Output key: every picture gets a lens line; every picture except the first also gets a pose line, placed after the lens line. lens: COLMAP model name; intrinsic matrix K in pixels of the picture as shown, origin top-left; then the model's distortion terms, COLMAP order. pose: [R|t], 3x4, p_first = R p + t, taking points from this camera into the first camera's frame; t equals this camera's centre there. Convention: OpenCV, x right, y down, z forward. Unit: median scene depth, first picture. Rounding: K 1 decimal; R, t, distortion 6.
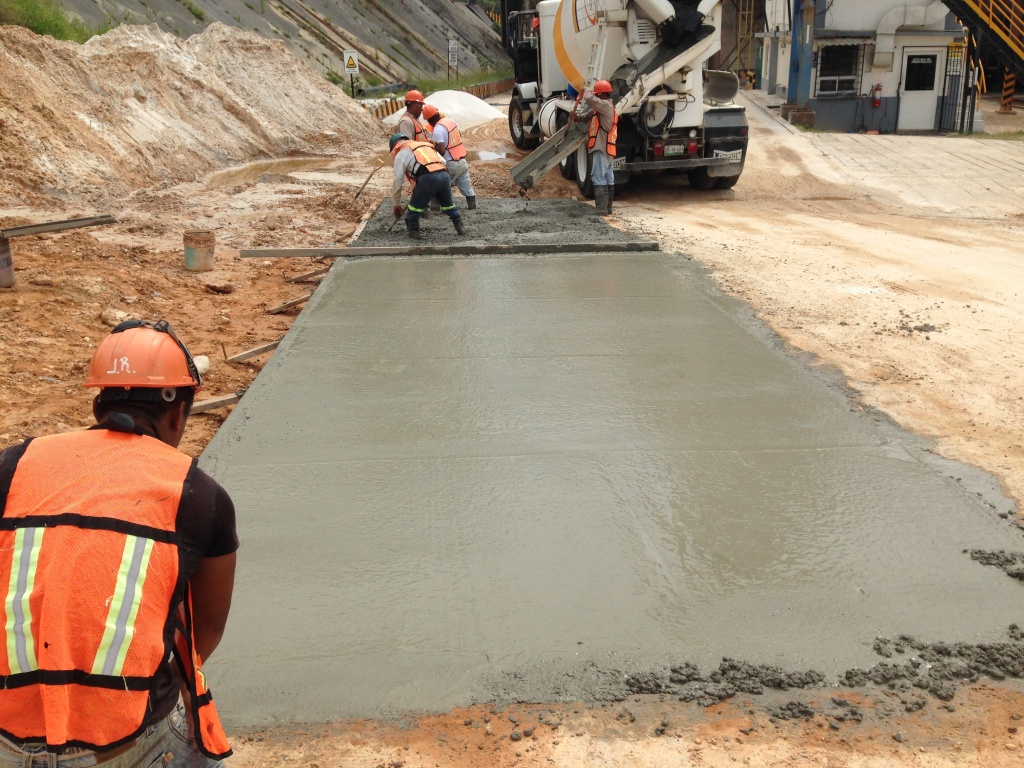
lens RADIAL K [[909.0, 0, 514.2], [0, 909.0, 404.1], [0, 0, 1]] dist [0.099305, -0.175404]
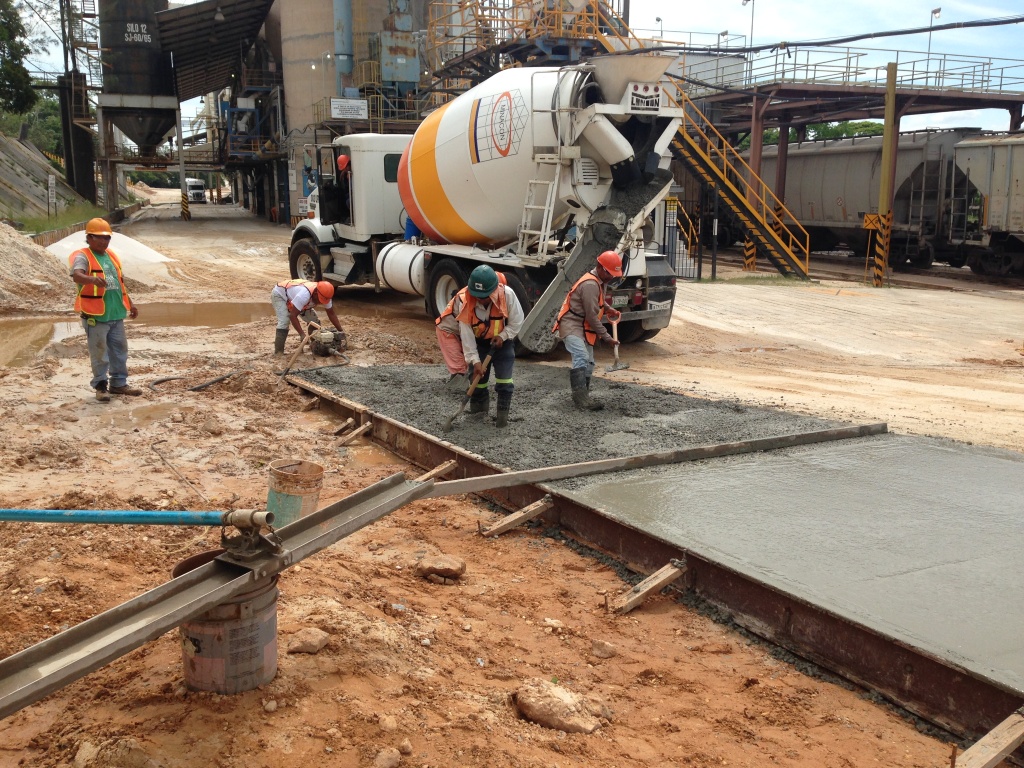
lens RADIAL K [[909.0, 0, 514.2], [0, 909.0, 404.1], [0, 0, 1]] dist [0.099305, -0.175404]
pose [[0.890341, -0.069625, 0.449939, -0.308647], [0.134989, 0.984172, -0.114823, -0.091438], [-0.434822, 0.162969, 0.885647, 0.279497]]
